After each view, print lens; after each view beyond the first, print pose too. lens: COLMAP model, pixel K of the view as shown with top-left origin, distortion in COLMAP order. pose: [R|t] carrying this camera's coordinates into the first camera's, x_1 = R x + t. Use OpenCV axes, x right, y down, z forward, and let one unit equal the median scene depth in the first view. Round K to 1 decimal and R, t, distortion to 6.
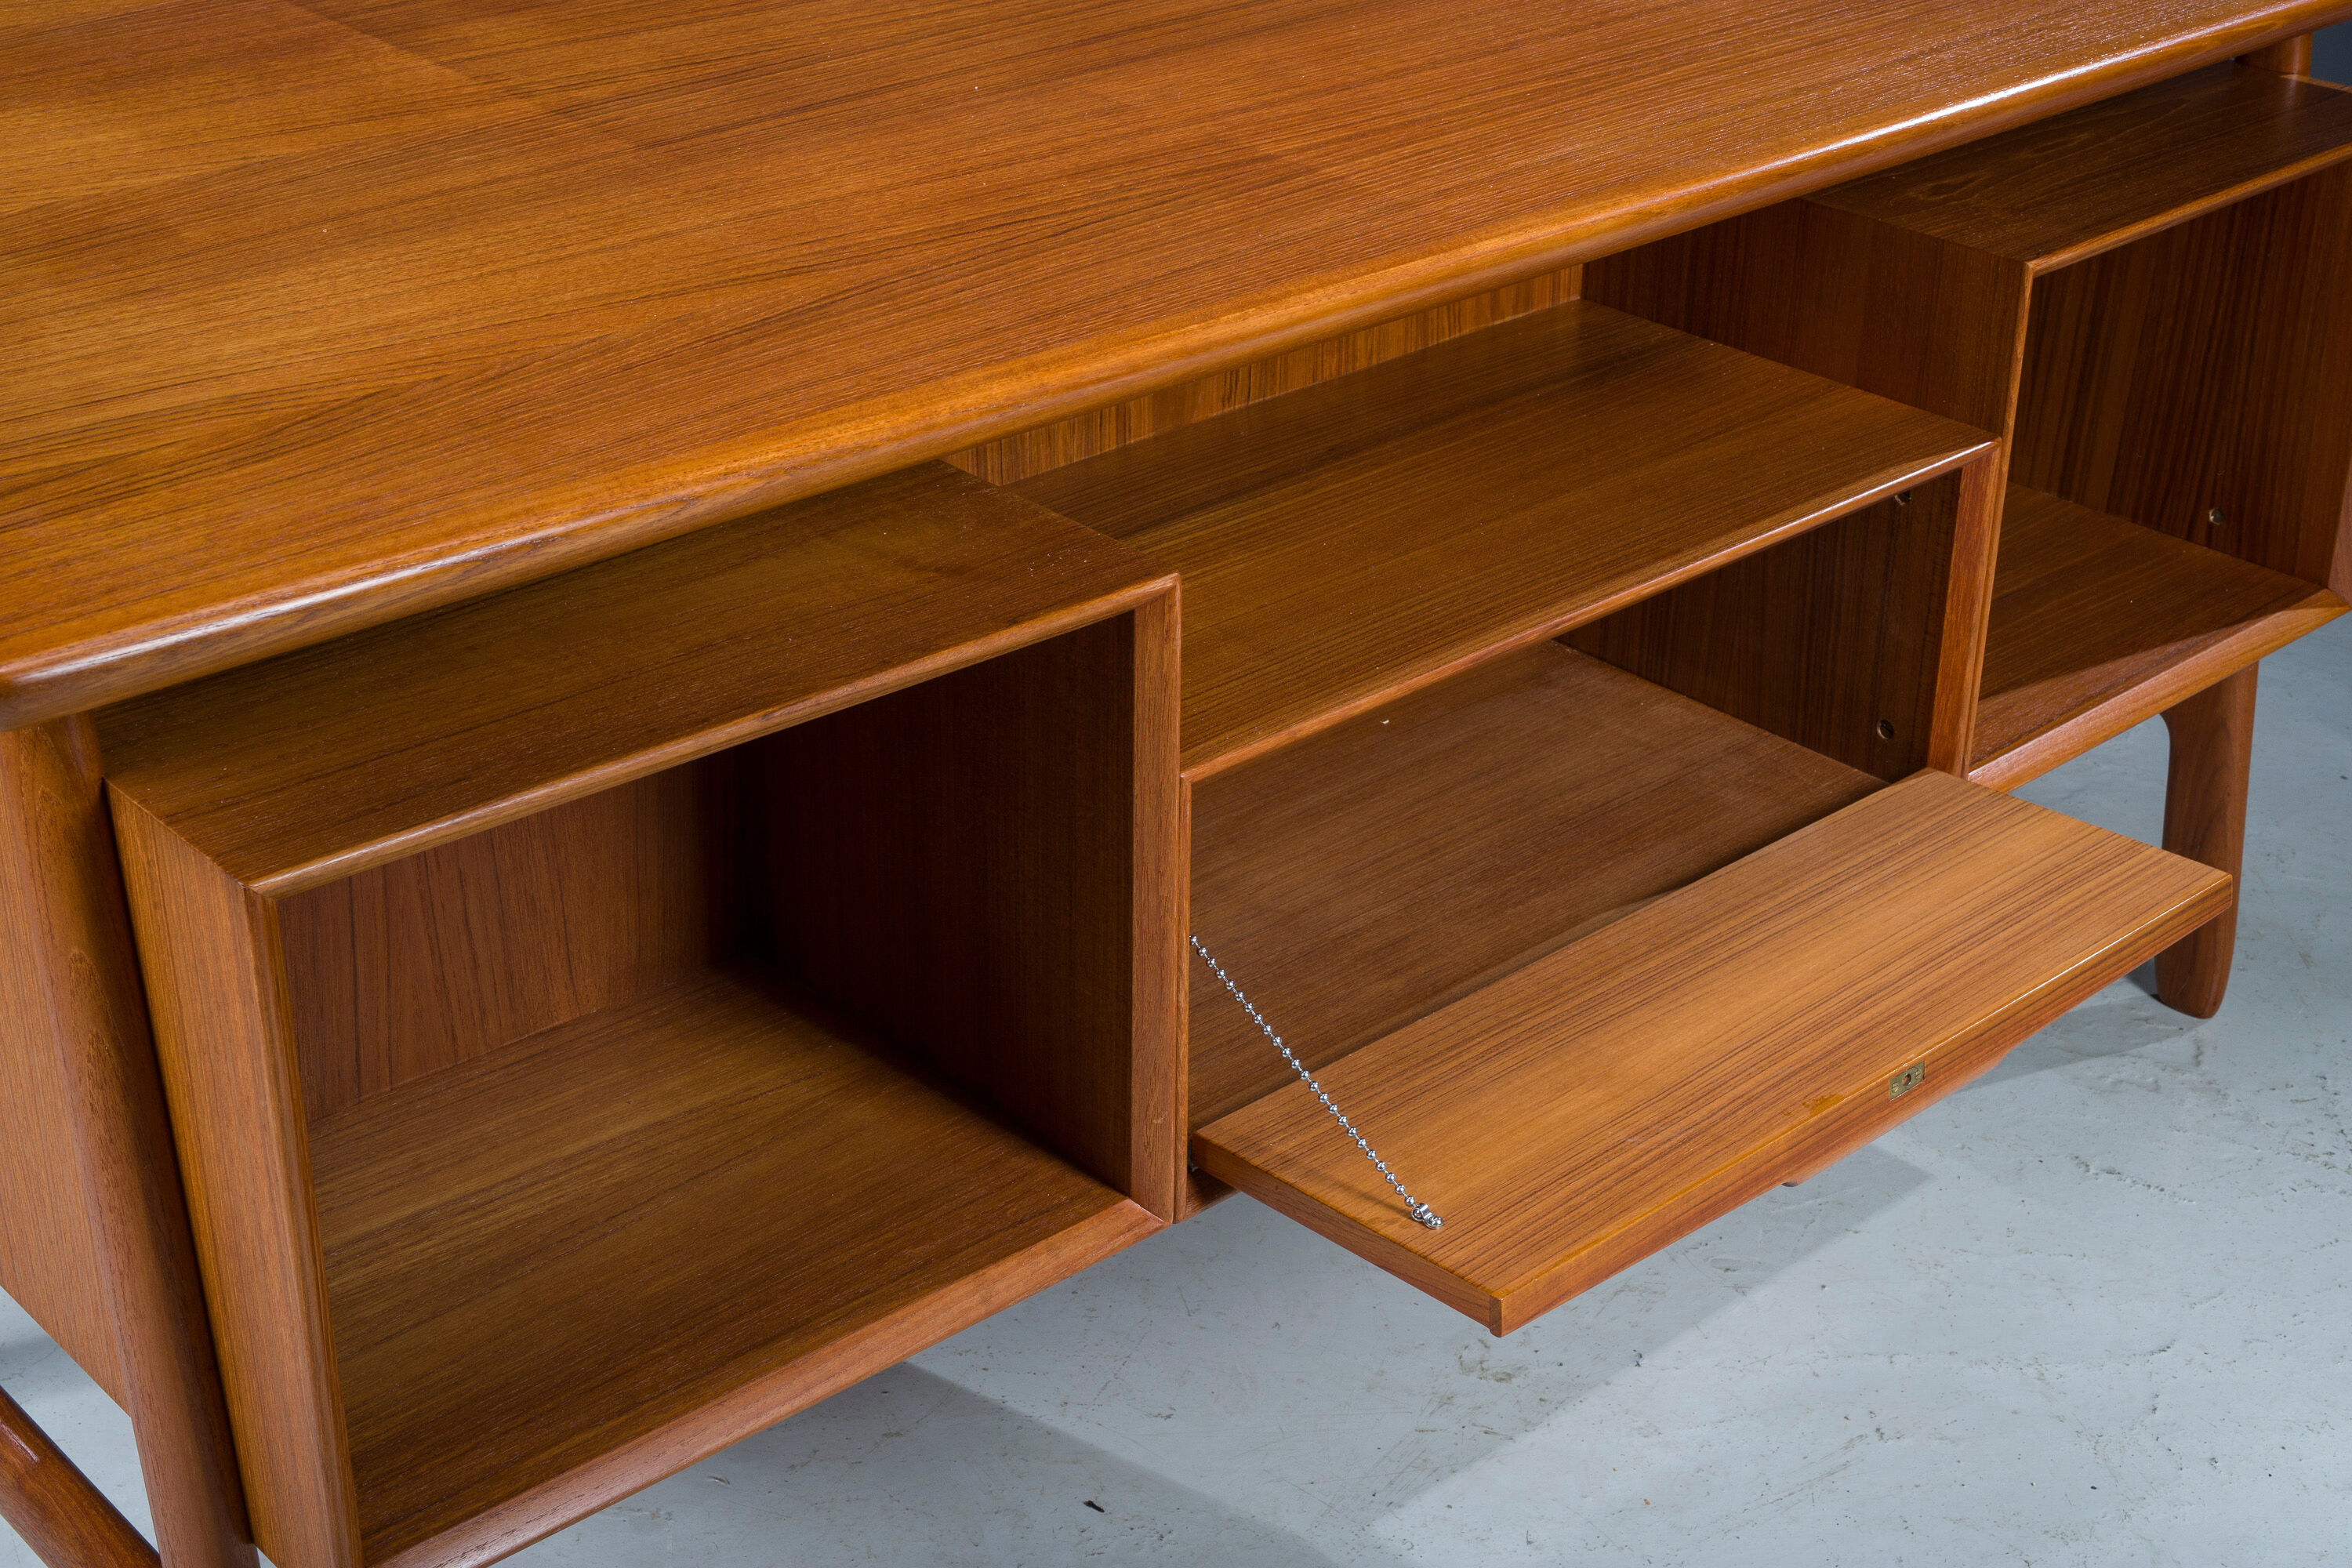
lens RADIAL K [[3364.0, 0, 1265.2], [0, 3364.0, 831.8], [0, 0, 1]] dist [-0.019363, 0.000000]
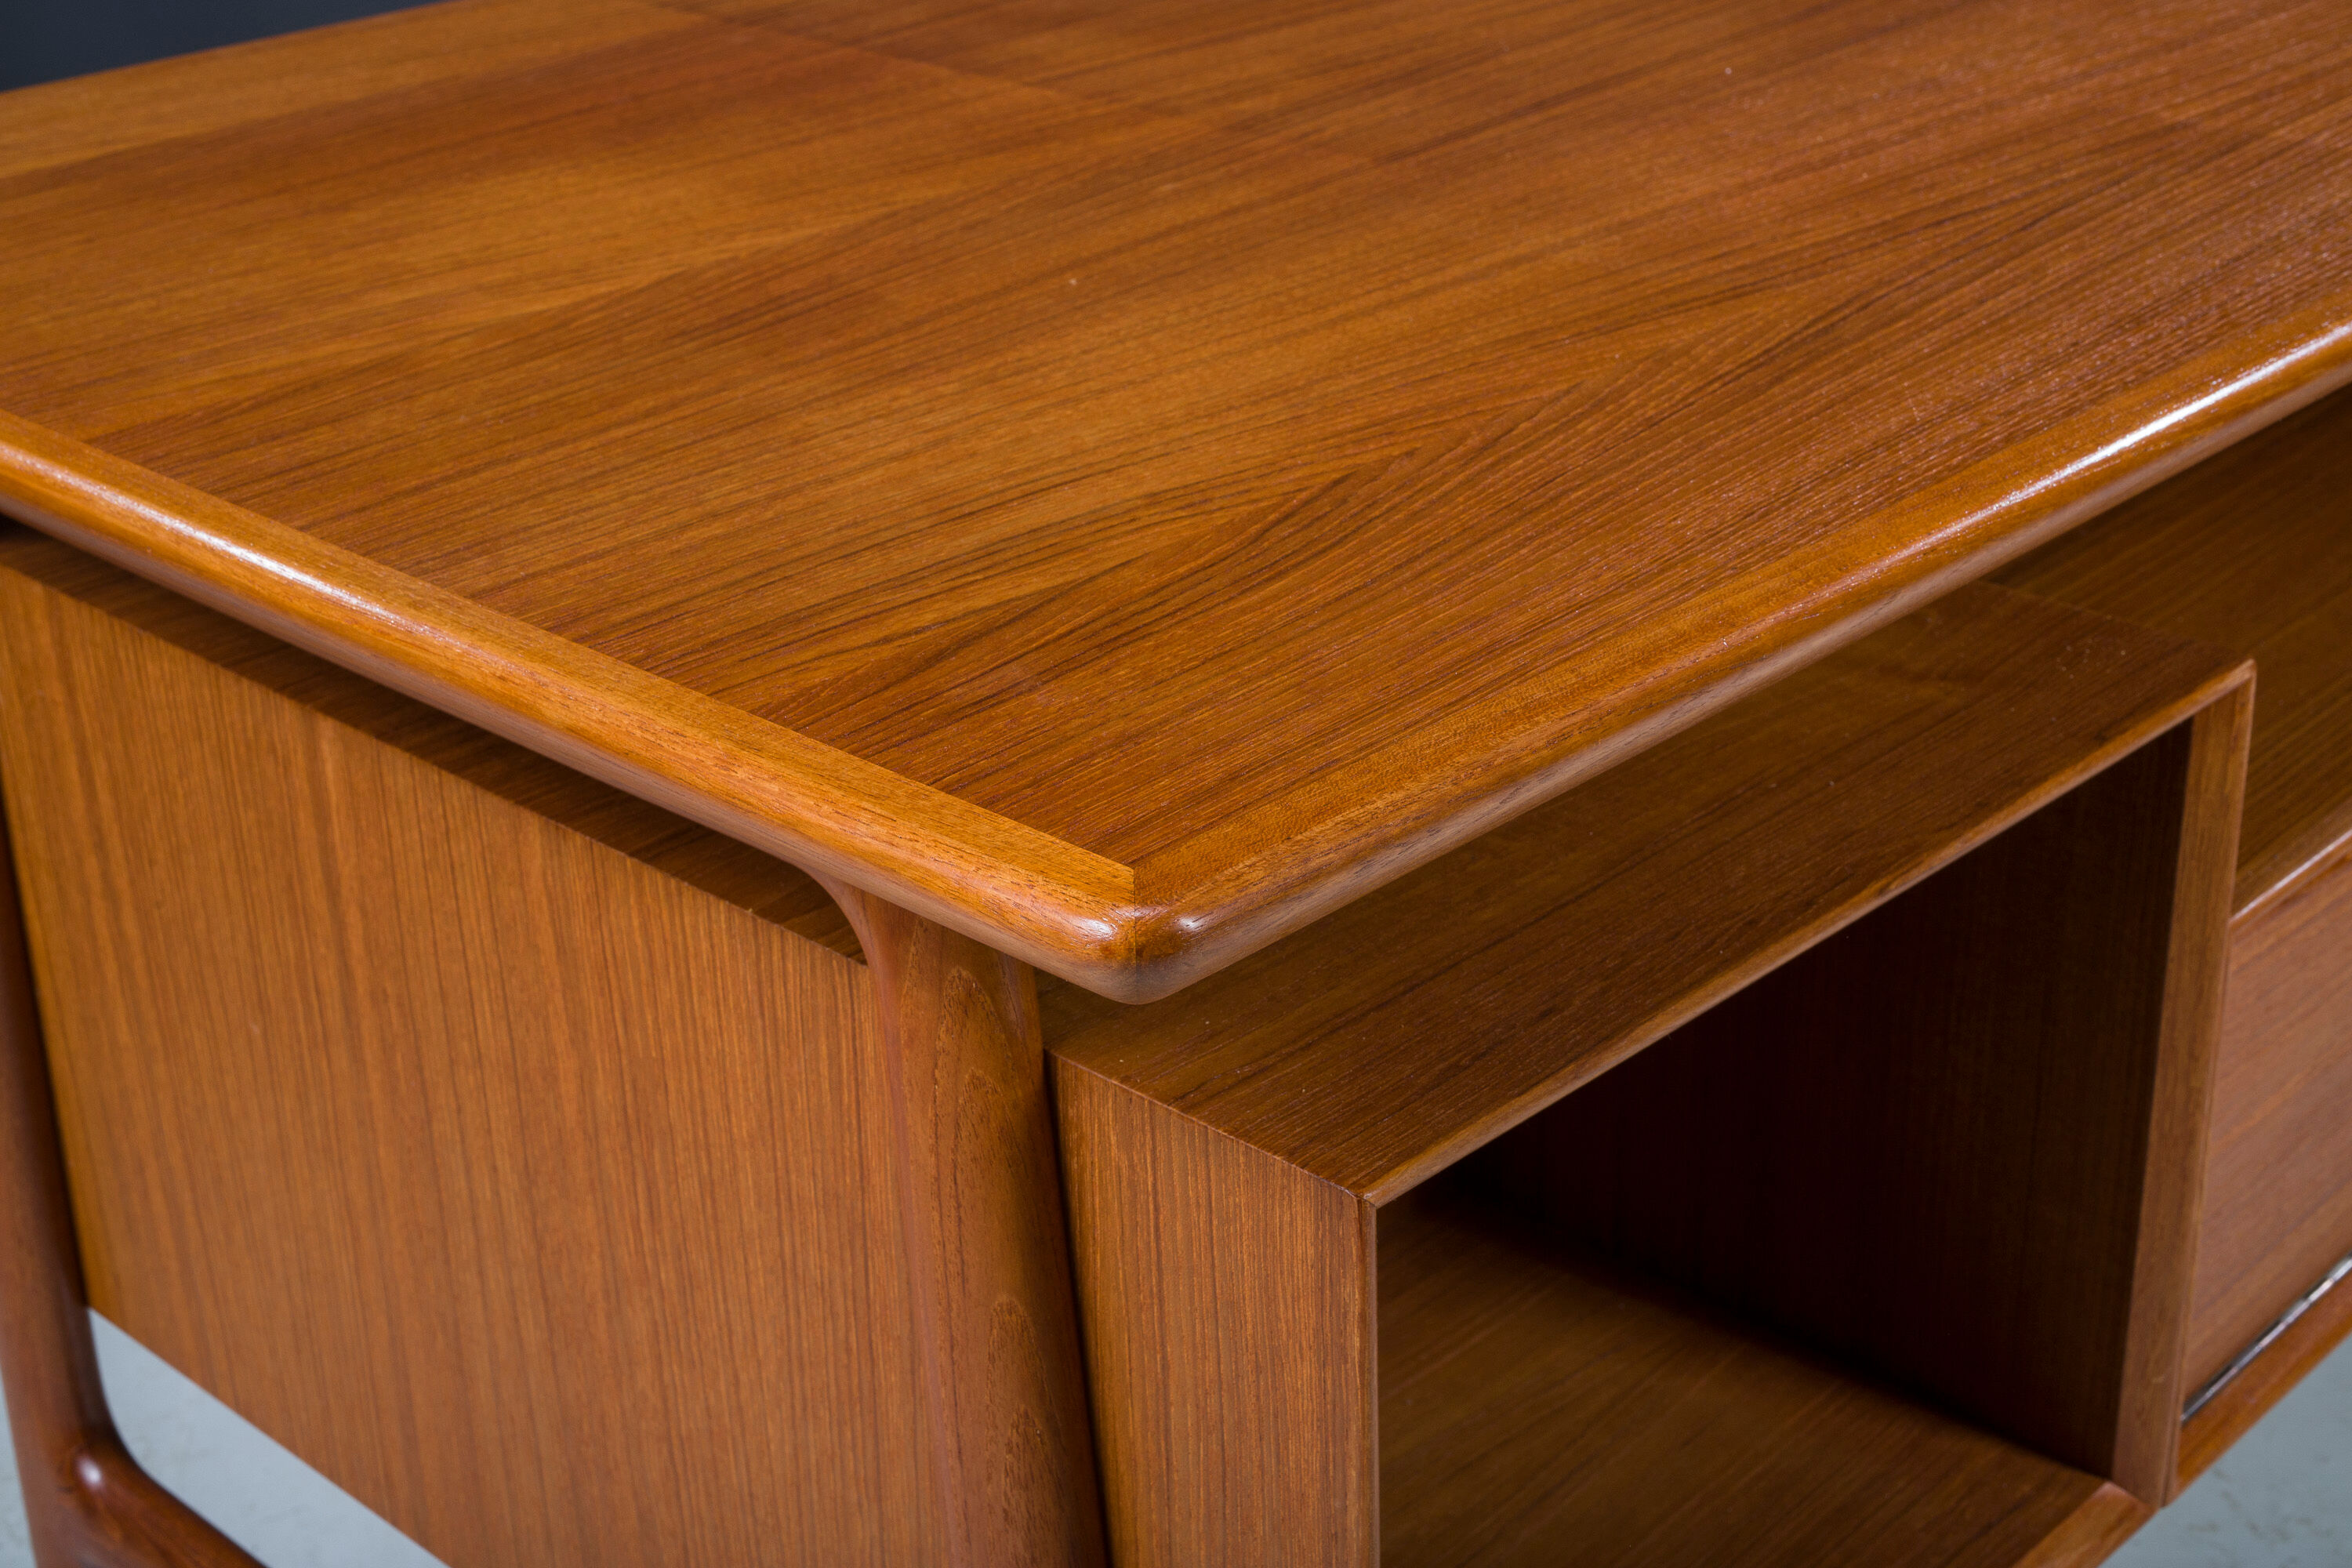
lens RADIAL K [[3364.0, 0, 1147.1], [0, 3364.0, 811.3], [0, 0, 1]] dist [-0.019363, 0.000000]
pose [[0.996824, -0.070881, 0.036314, -0.300895], [0.072343, 0.996551, -0.040654, -0.030536], [-0.033307, 0.043152, 0.998513, 0.260572]]
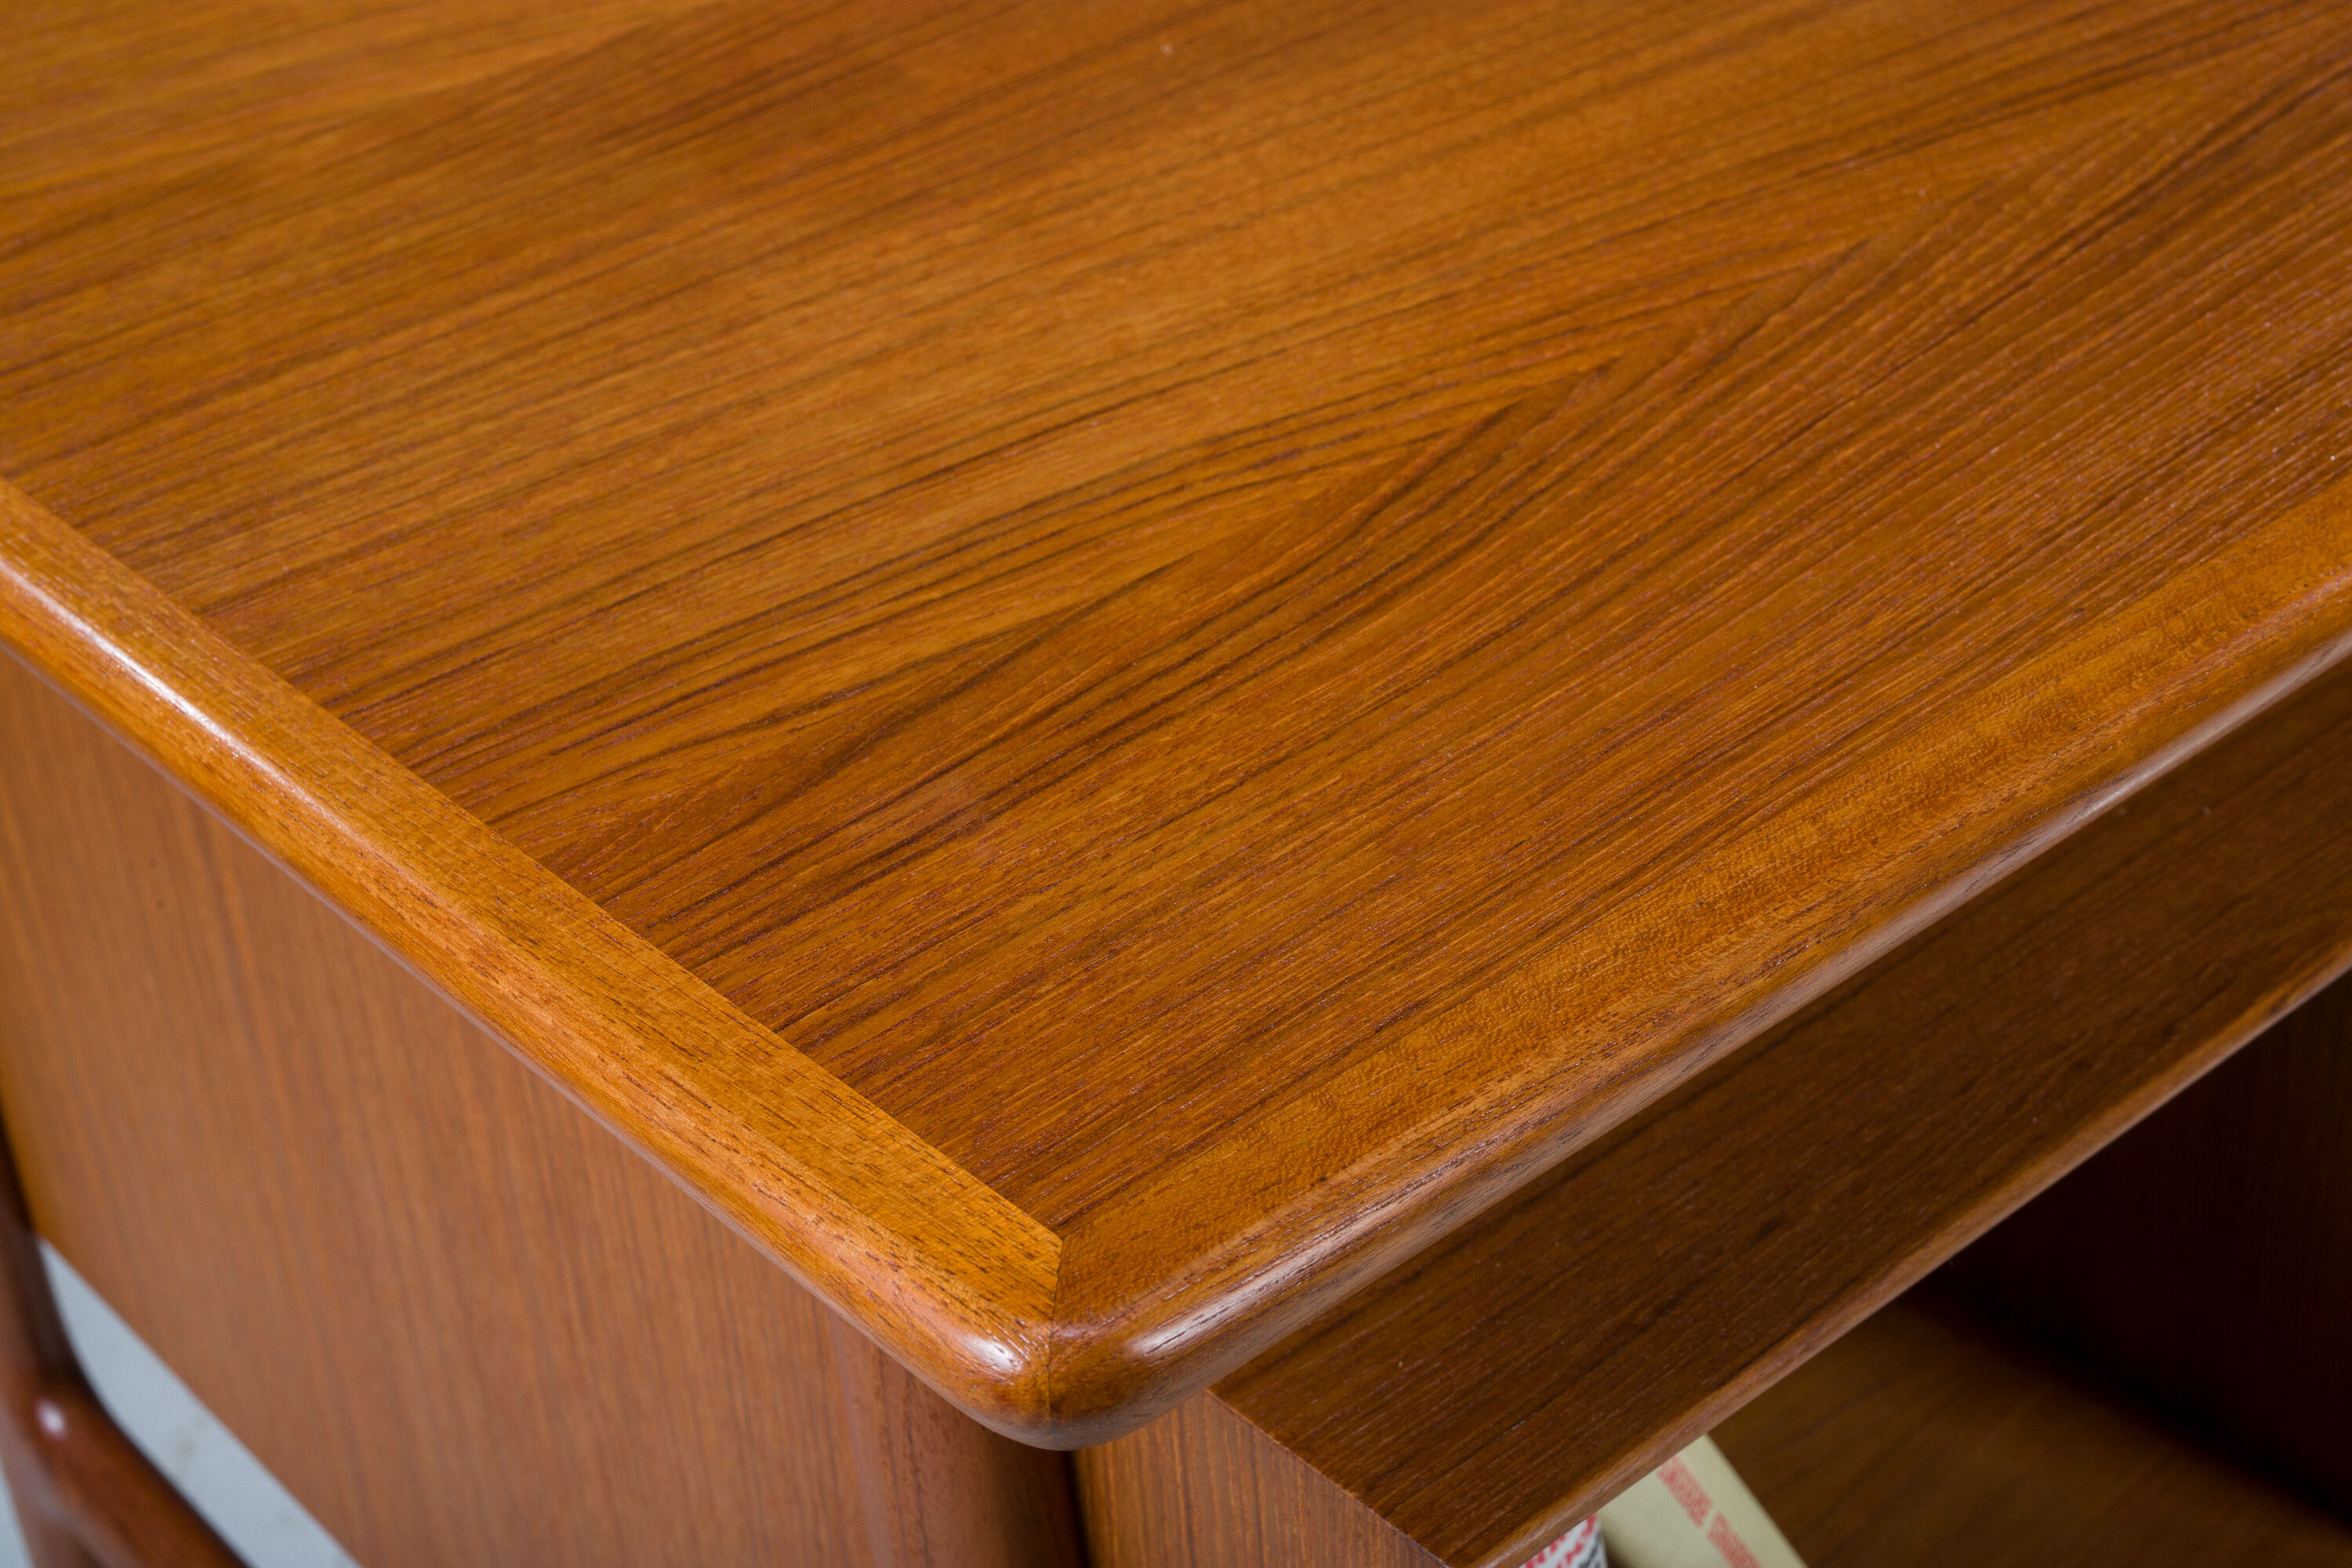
lens RADIAL K [[3364.0, 0, 1173.7], [0, 3364.0, 775.7], [0, 0, 1]] dist [-0.019363, 0.000000]
pose [[0.997066, -0.052064, -0.056122, -0.256337], [0.056662, 0.994876, 0.083727, -0.108804], [0.051475, -0.086661, 0.994907, 0.455726]]
